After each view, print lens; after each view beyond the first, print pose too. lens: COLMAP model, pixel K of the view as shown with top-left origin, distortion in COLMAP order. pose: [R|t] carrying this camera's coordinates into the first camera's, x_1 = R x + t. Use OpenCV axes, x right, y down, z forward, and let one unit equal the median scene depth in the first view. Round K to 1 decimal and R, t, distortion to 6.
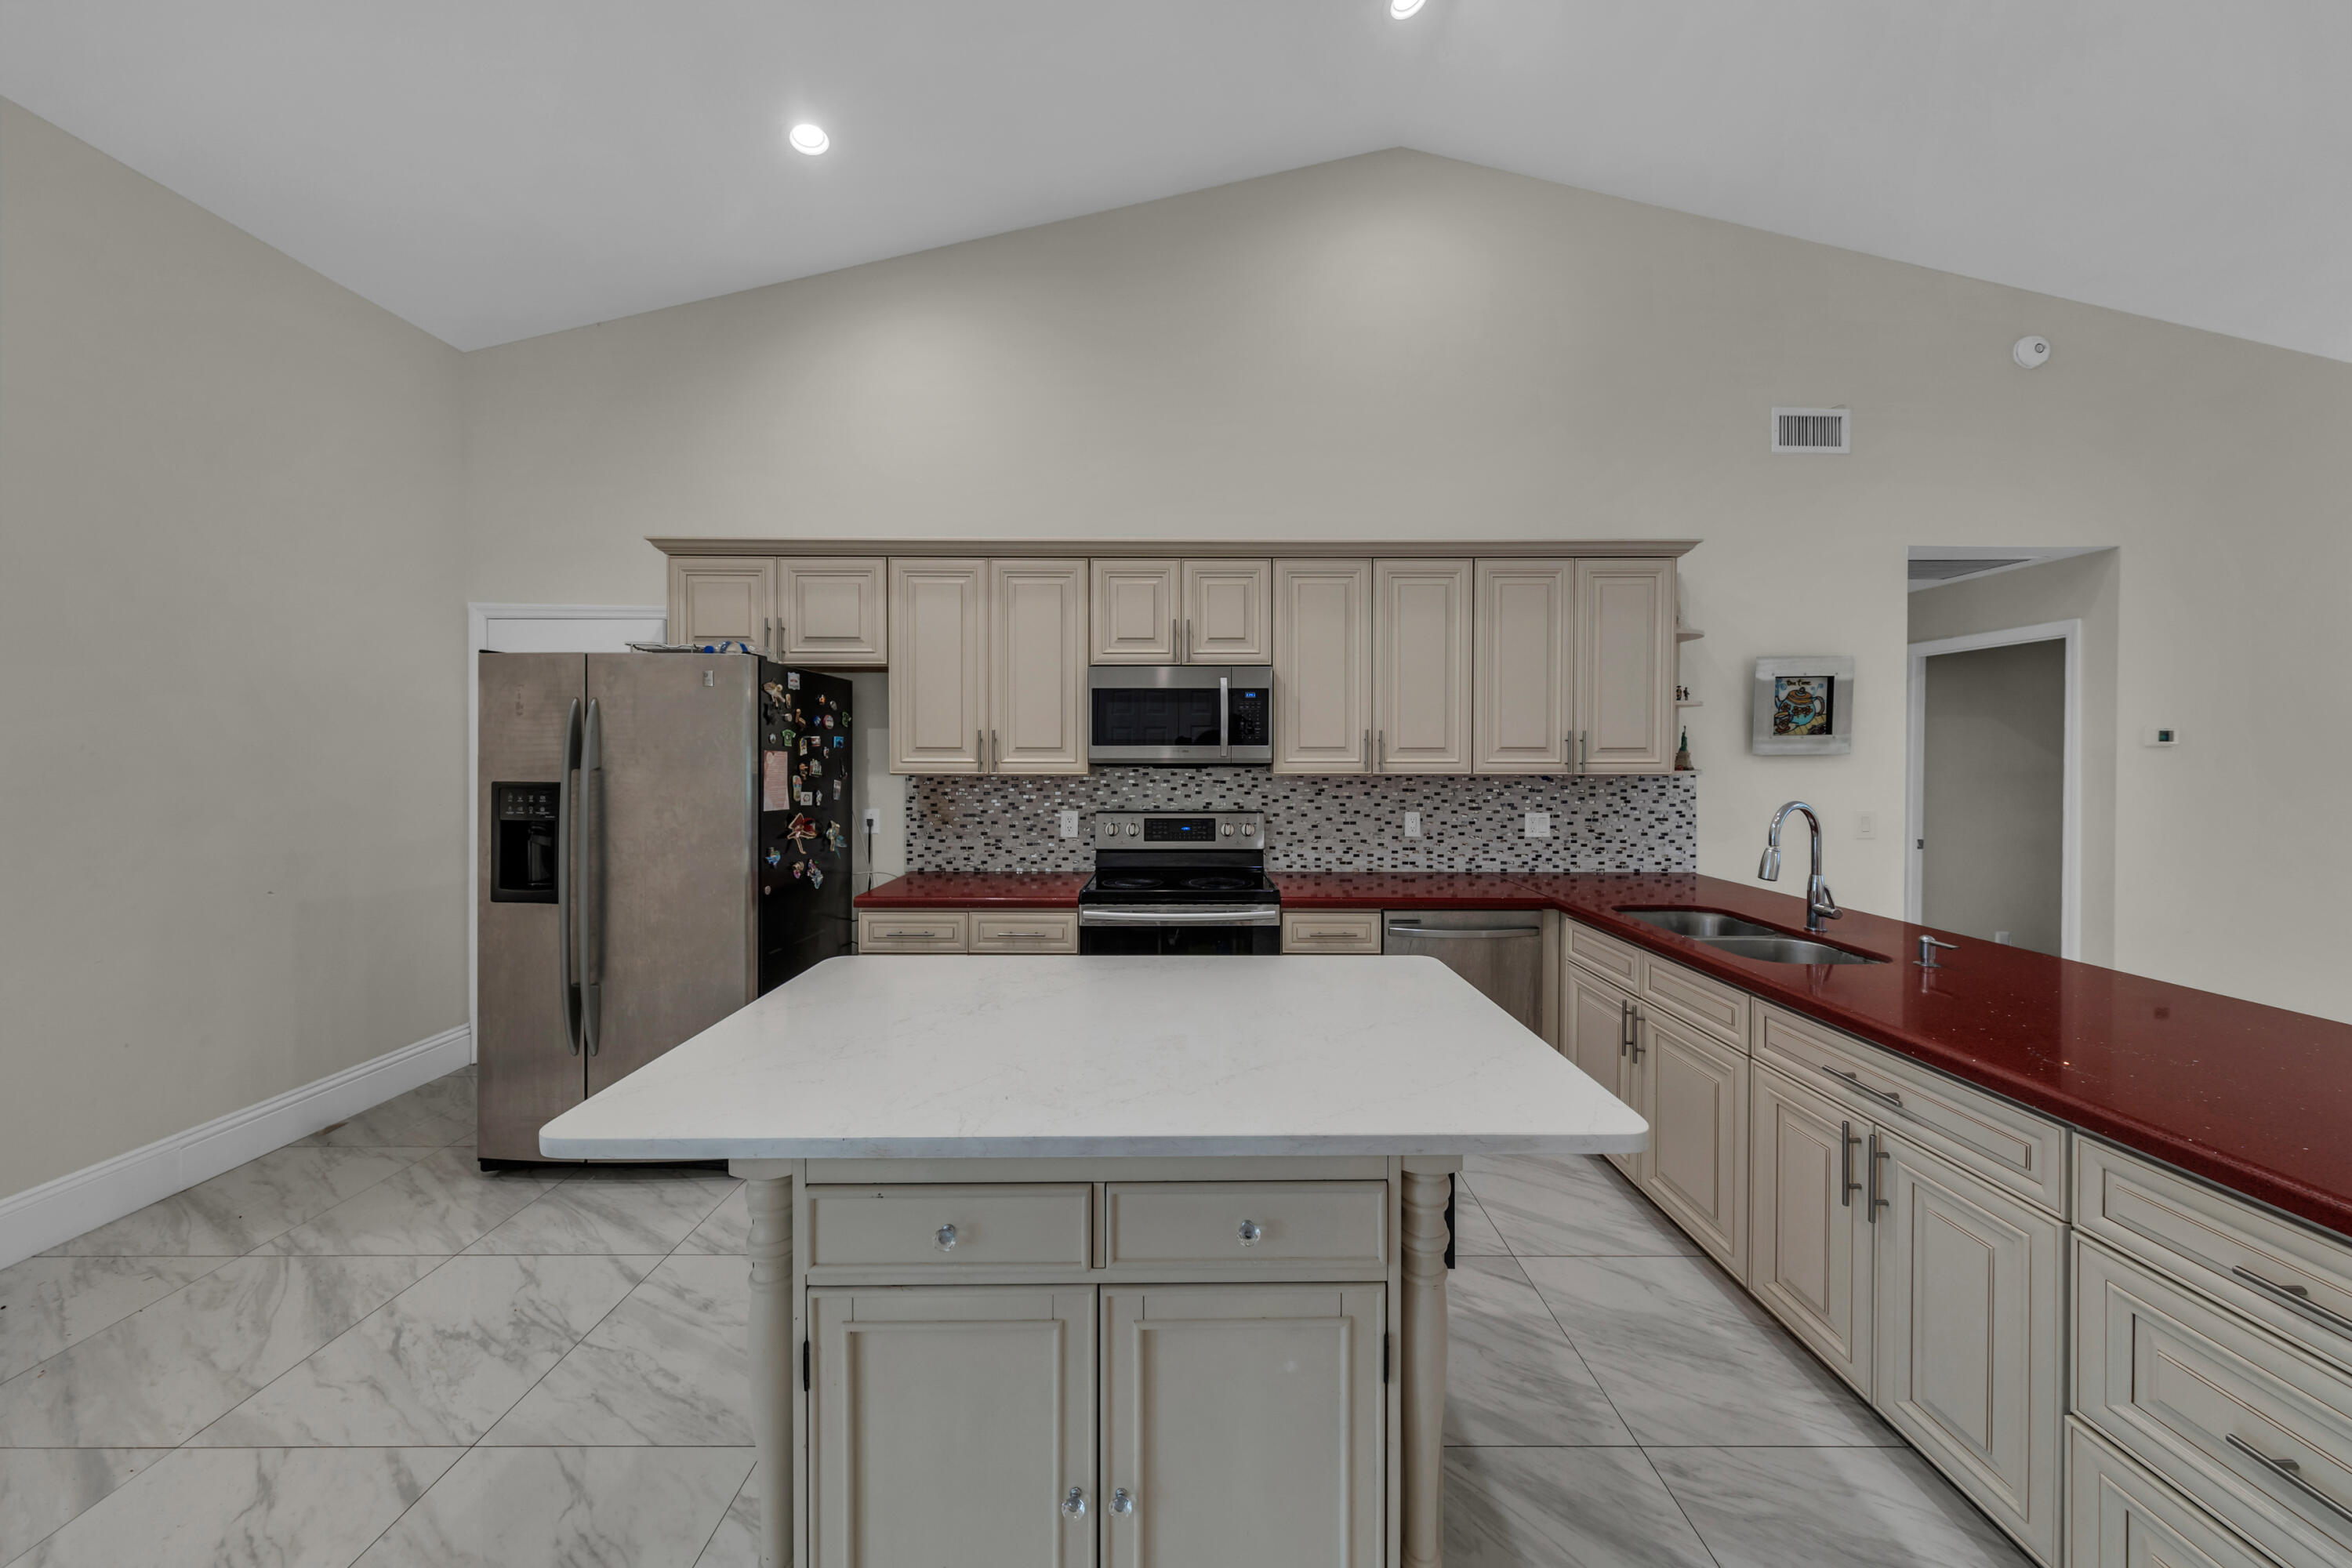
lens RADIAL K [[778.5, 0, 1198.5], [0, 778.5, 765.7], [0, 0, 1]] dist [0.006265, -0.000668]
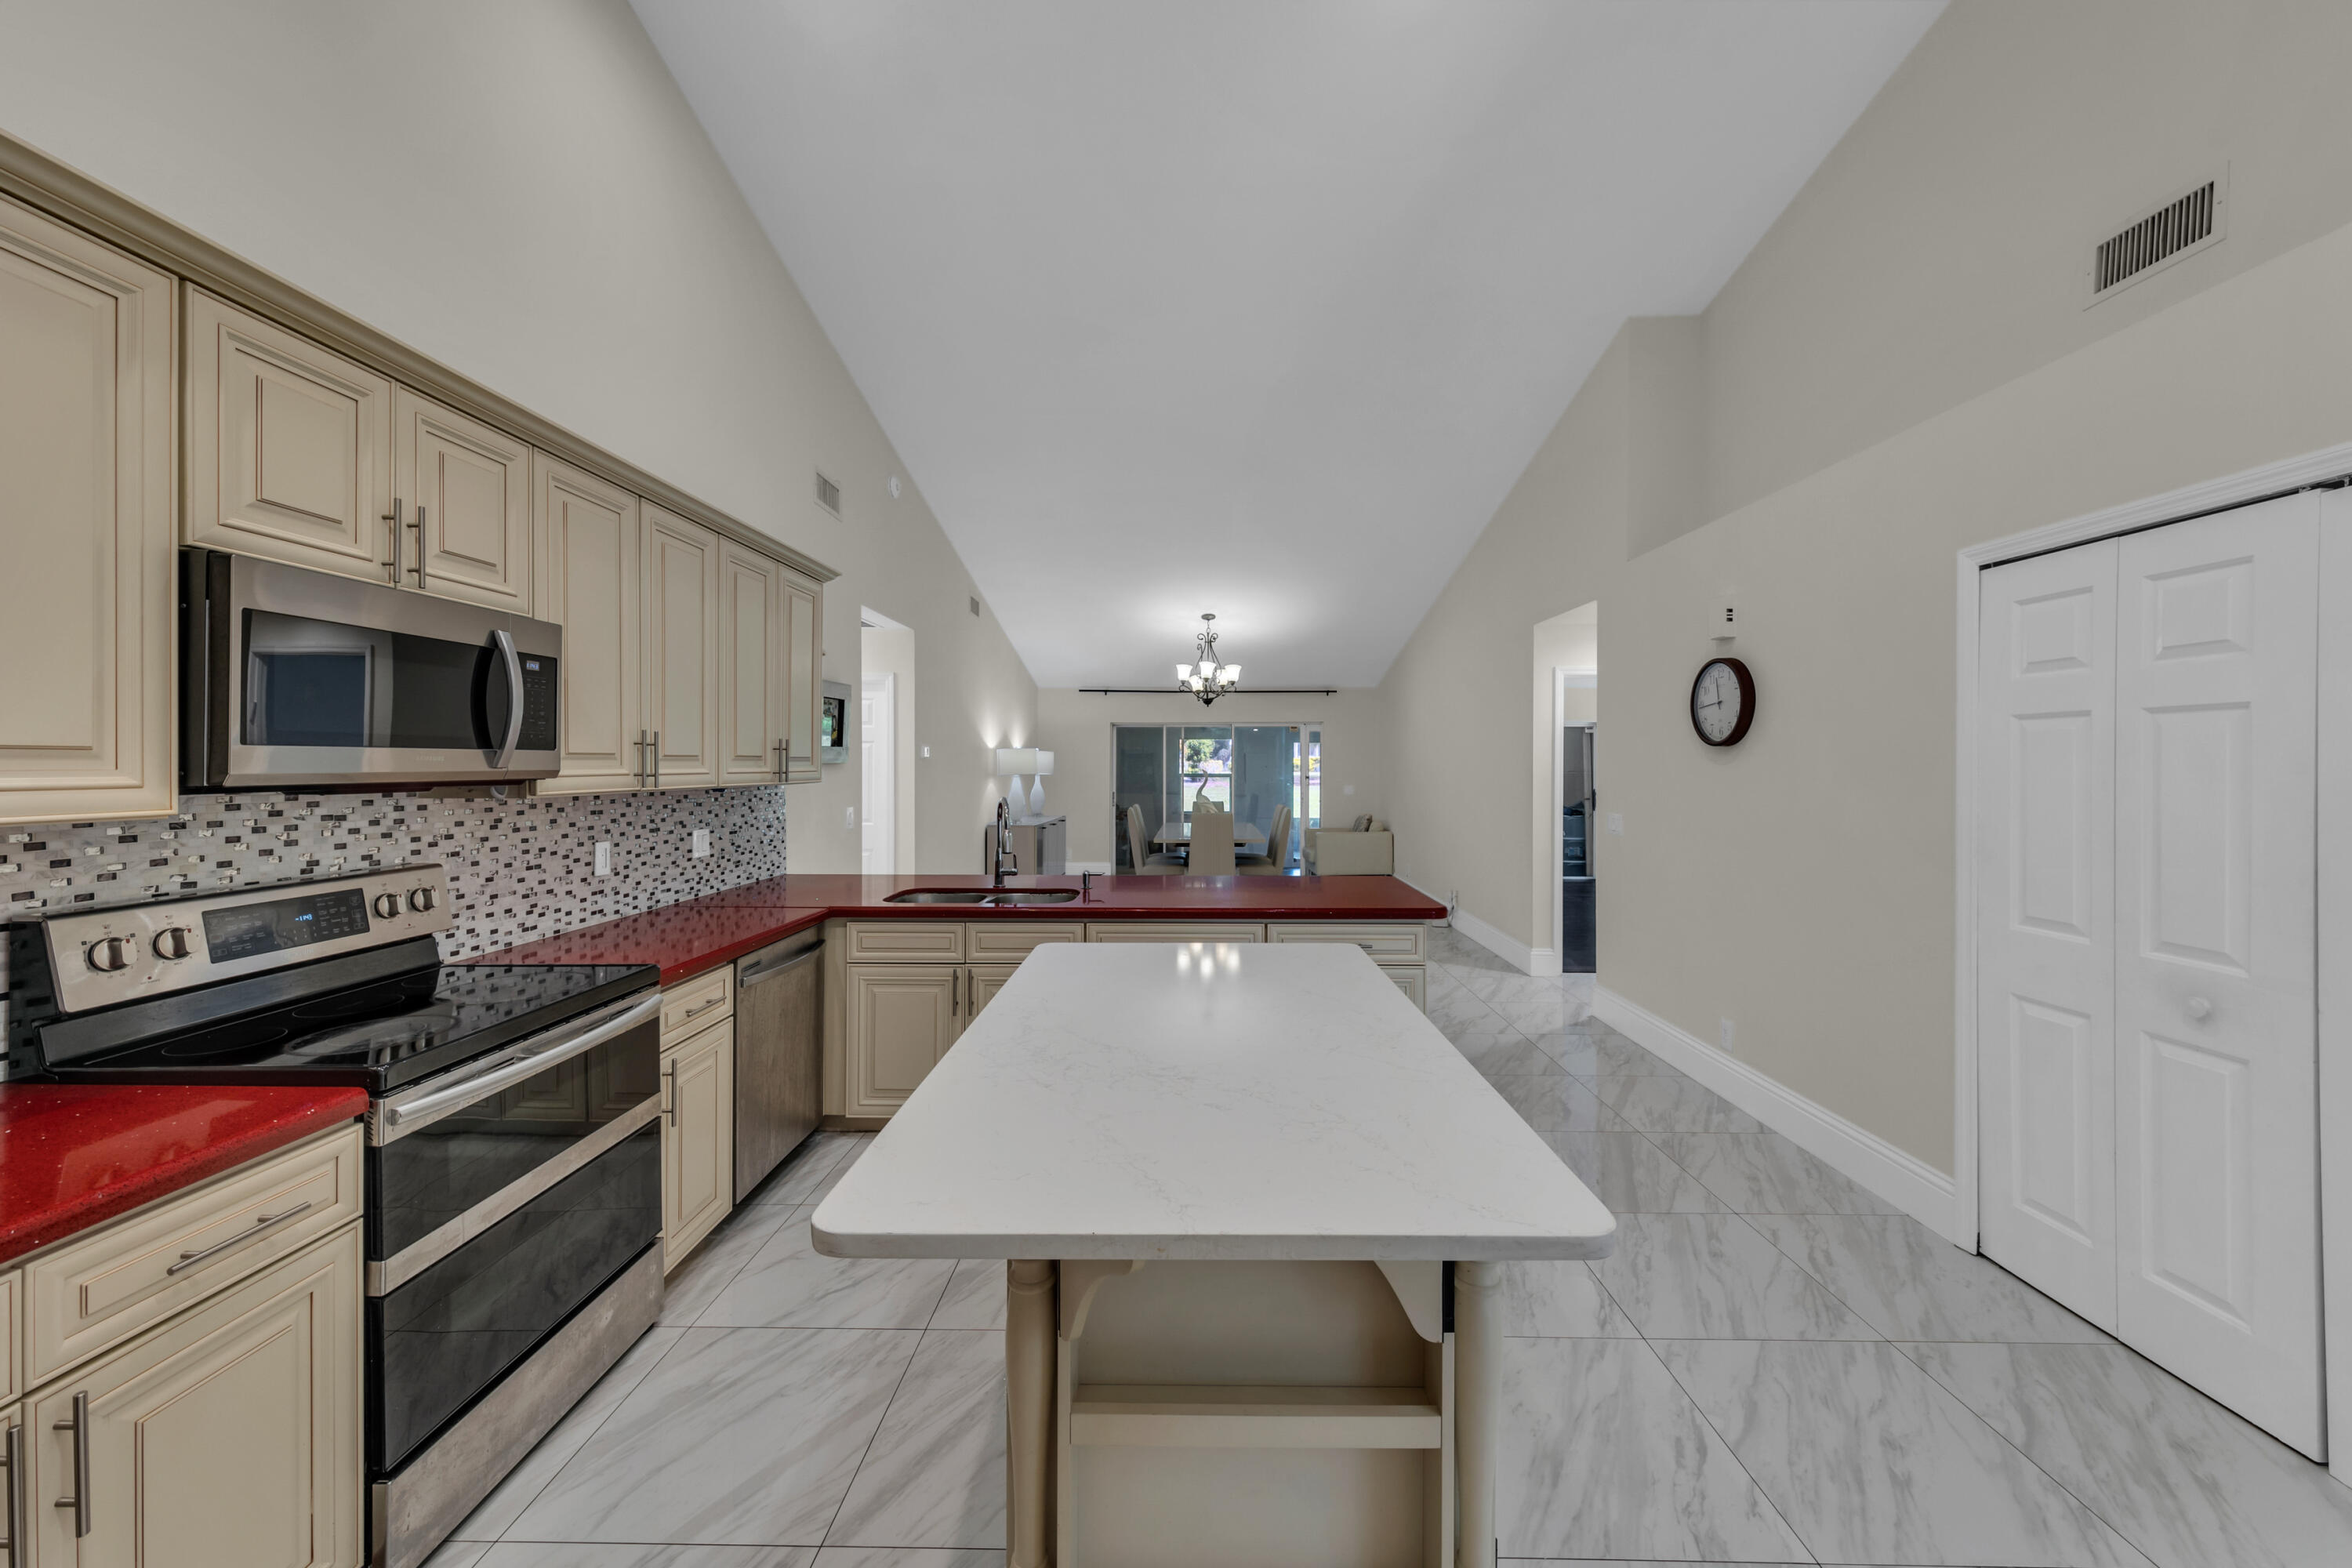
lens RADIAL K [[853.0, 0, 1183.5], [0, 853.0, 771.7], [0, 0, 1]] dist [0.002152, -0.000066]
pose [[0.030362, -0.011720, 0.999470, -0.532089], [0.014794, 0.999827, 0.011275, -0.008231], [-0.999429, 0.014444, 0.030530, 0.436492]]
